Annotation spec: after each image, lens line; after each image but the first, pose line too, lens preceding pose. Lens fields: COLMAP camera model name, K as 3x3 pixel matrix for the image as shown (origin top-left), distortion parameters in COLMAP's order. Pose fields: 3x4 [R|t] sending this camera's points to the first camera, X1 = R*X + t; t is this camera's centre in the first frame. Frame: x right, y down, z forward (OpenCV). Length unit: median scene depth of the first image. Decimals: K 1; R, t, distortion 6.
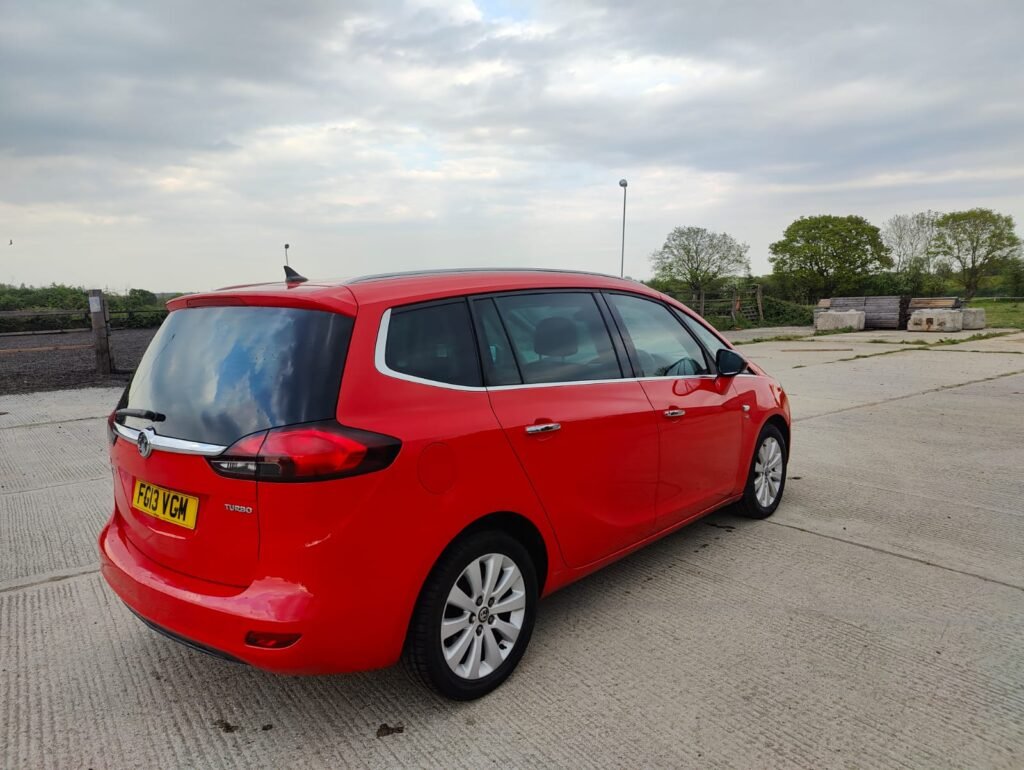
lens RADIAL K [[711.5, 0, 507.0], [0, 711.5, 382.6], [0, 0, 1]] dist [0.042711, -0.045441]
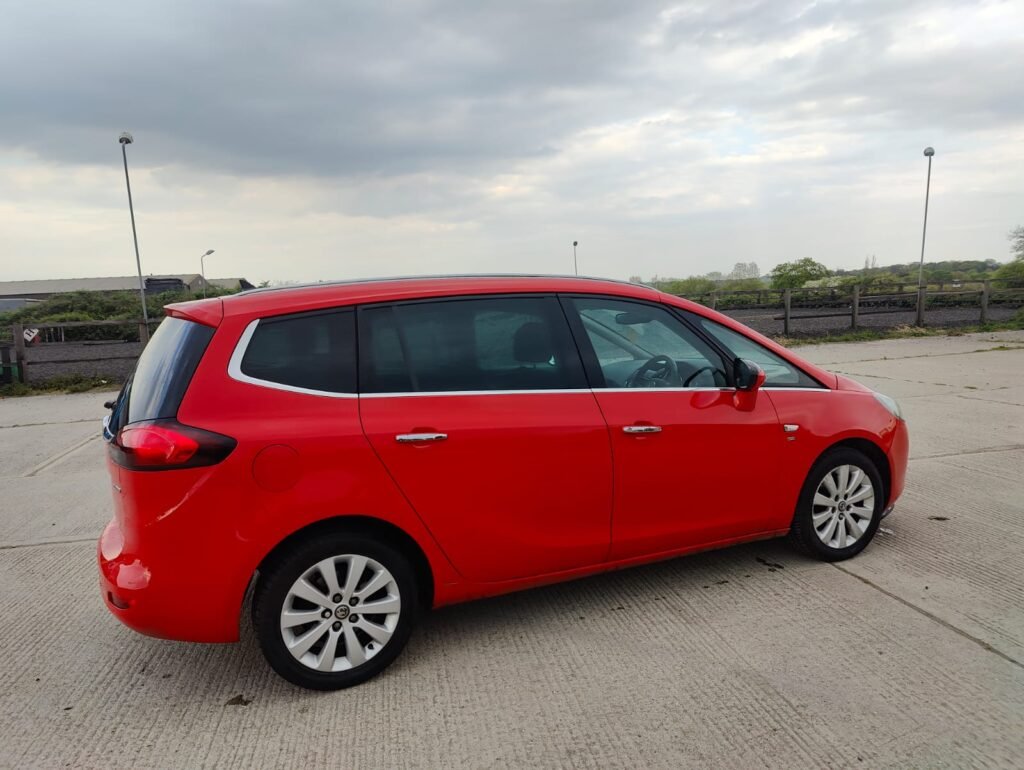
lens RADIAL K [[711.5, 0, 507.9], [0, 711.5, 384.7], [0, 0, 1]] dist [0.042711, -0.045441]
pose [[0.913102, 0.036401, -0.406104, 0.026633], [-0.031287, 0.999325, 0.019227, -0.001537], [0.406530, -0.004850, 0.913625, 0.006526]]
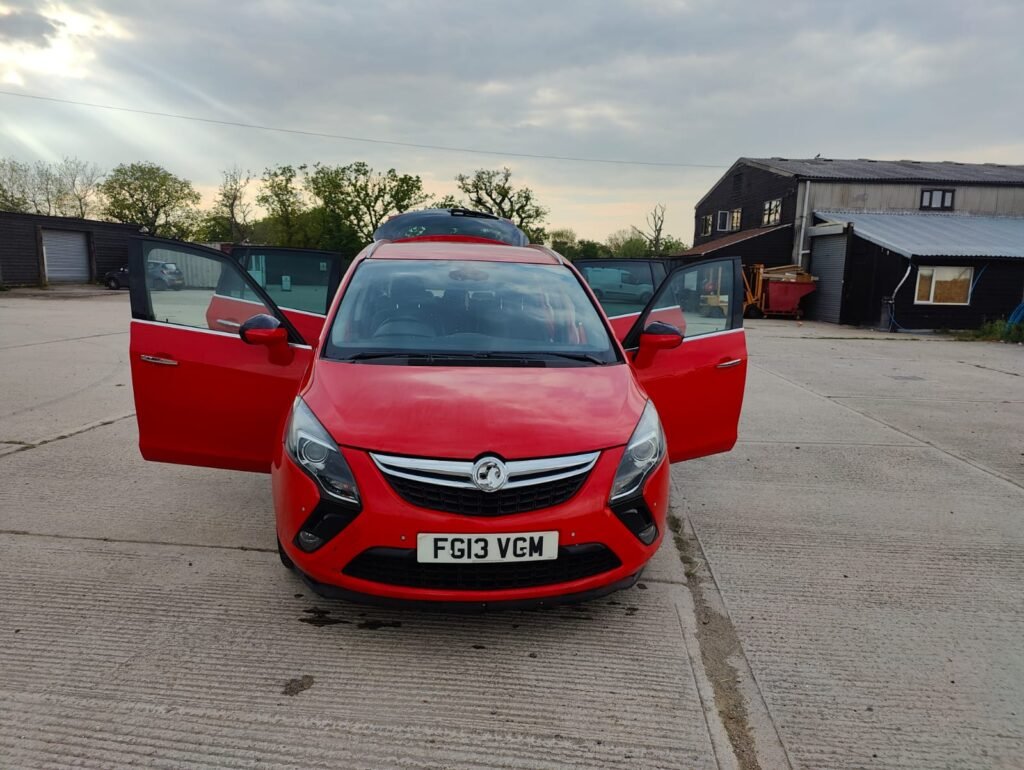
lens RADIAL K [[711.5, 0, 517.7], [0, 711.5, 396.7], [0, 0, 1]] dist [0.042711, -0.045441]
pose [[-0.661086, 0.144303, -0.736303, 0.057285], [-0.093420, 0.957865, 0.271601, -0.015583], [0.744471, 0.248337, -0.619751, 0.124349]]
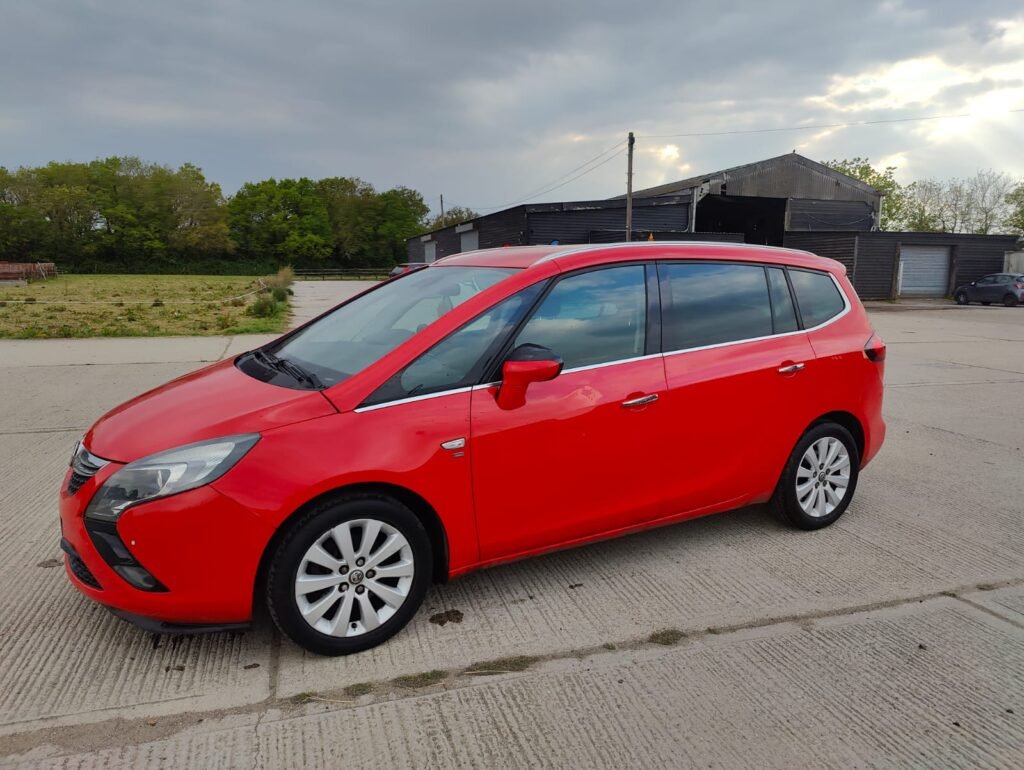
lens RADIAL K [[711.5, 0, 512.3], [0, 711.5, 373.5], [0, 0, 1]] dist [0.042711, -0.045441]
pose [[-0.947233, -0.023770, 0.319664, -0.016495], [0.058307, 0.967833, 0.244745, -0.014769], [-0.315199, 0.250469, -0.915377, 0.131768]]
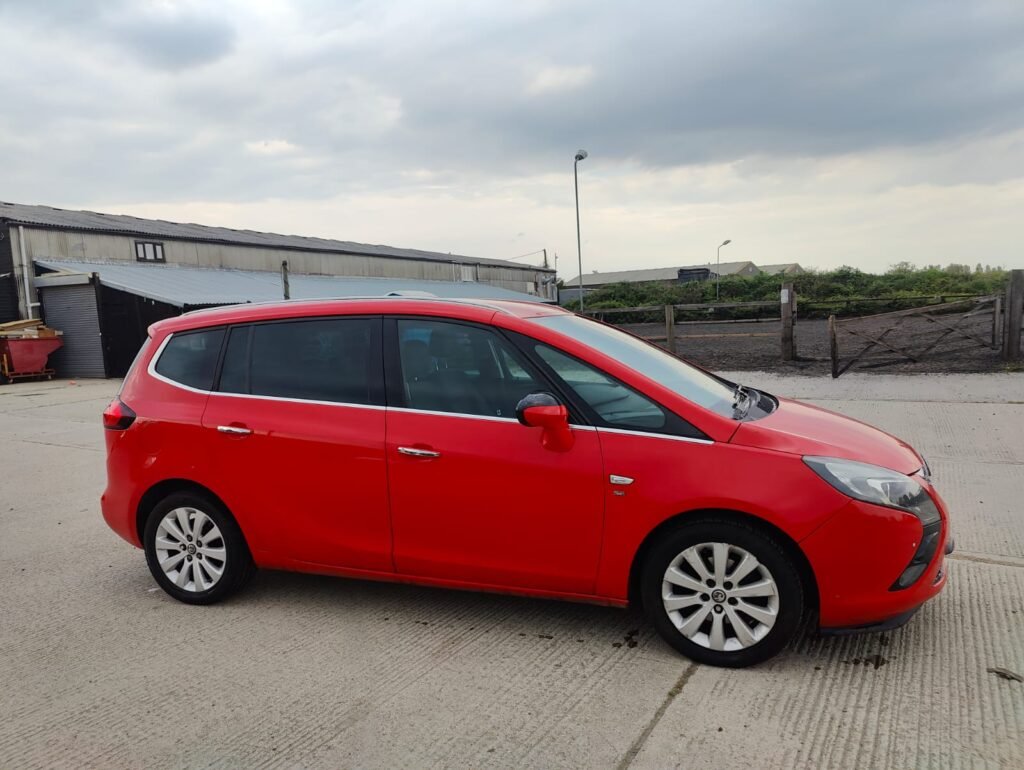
lens RADIAL K [[711.5, 0, 507.7], [0, 711.5, 384.4], [0, 0, 1]] dist [0.042711, -0.045441]
pose [[0.389232, 0.107771, -0.914814, 0.065996], [-0.080264, 0.993323, 0.082870, -0.007617], [0.917636, 0.041171, 0.395283, 0.044391]]
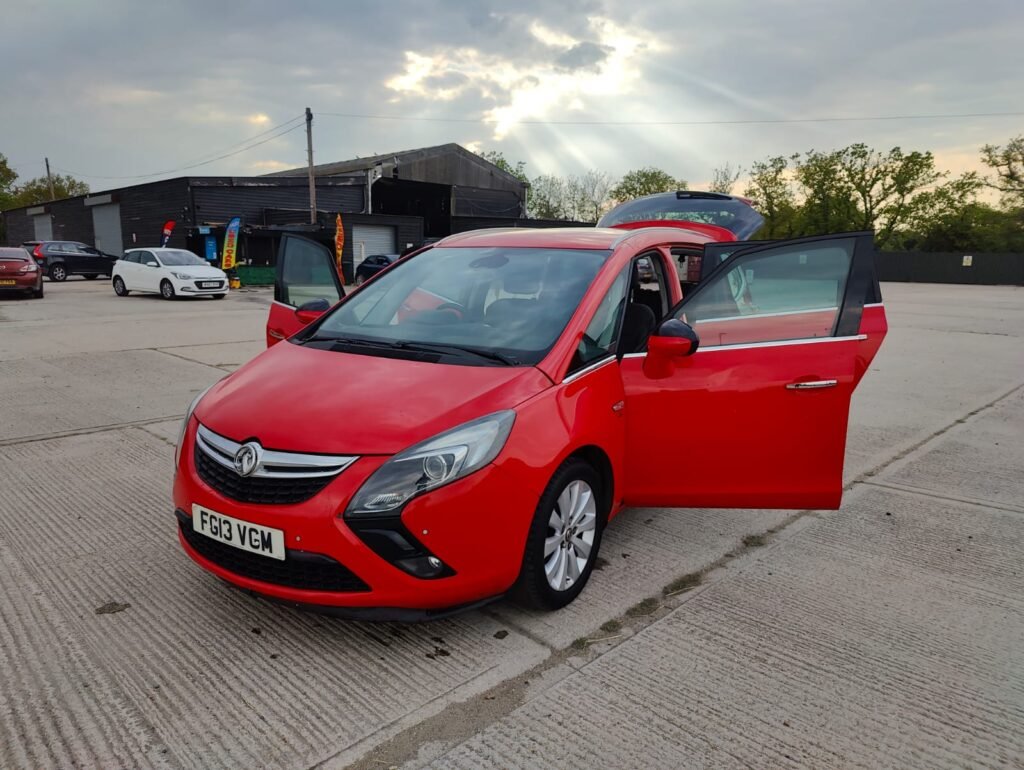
lens RADIAL K [[711.5, 0, 514.9], [0, 711.5, 392.1], [0, 0, 1]] dist [0.042711, -0.045441]
pose [[-0.985967, 0.049745, -0.159356, 0.018021], [-0.001486, 0.951919, 0.306347, -0.016178], [0.166934, 0.302285, -0.938487, 0.139217]]
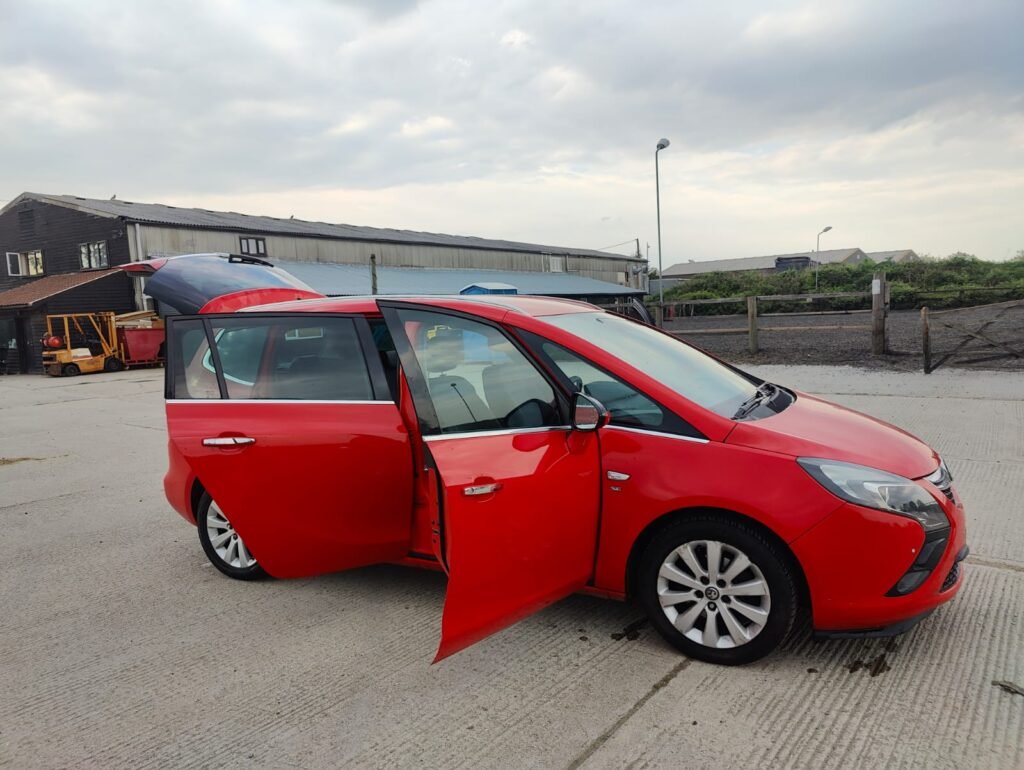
lens RADIAL K [[711.5, 0, 516.1], [0, 711.5, 380.4], [0, 0, 1]] dist [0.042711, -0.045441]
pose [[0.276911, 0.119270, -0.953465, 0.070054], [-0.080638, 0.991651, 0.100627, -0.008841], [0.957506, 0.049021, 0.284217, 0.049830]]
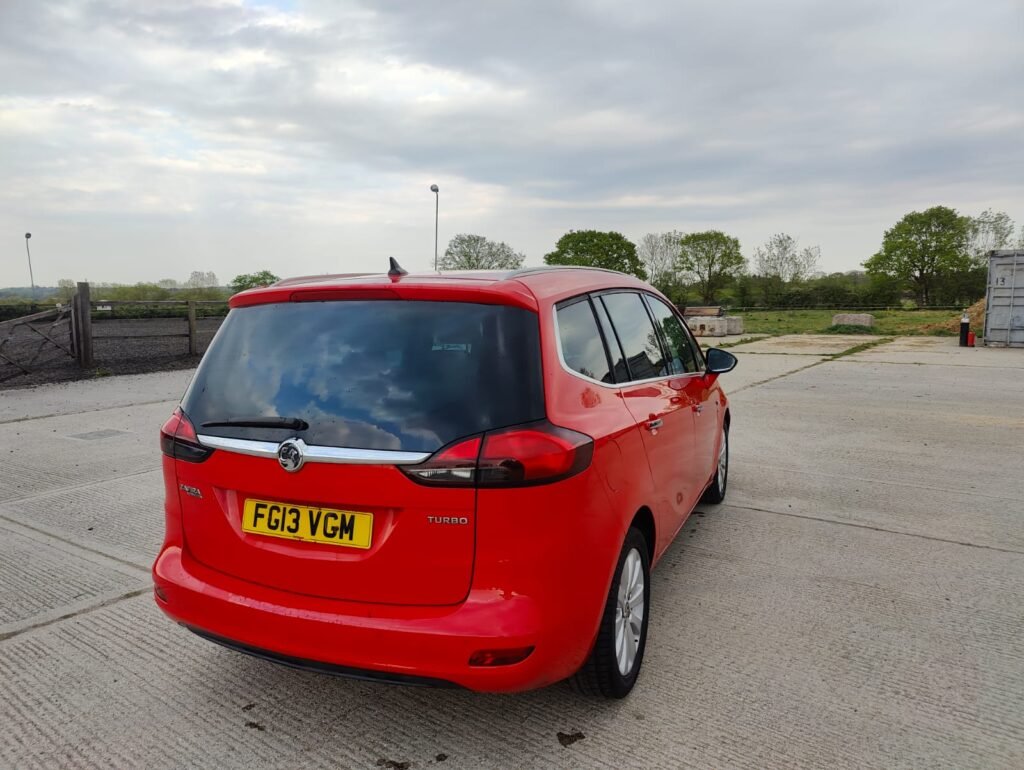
lens RADIAL K [[711.5, 0, 508.0], [0, 711.5, 384.5], [0, 0, 1]] dist [0.042711, -0.045441]
pose [[0.951745, -0.019550, 0.306268, -0.021980], [0.020725, 0.999785, -0.000586, 0.000172], [-0.306191, 0.006905, 0.951945, 0.003960]]
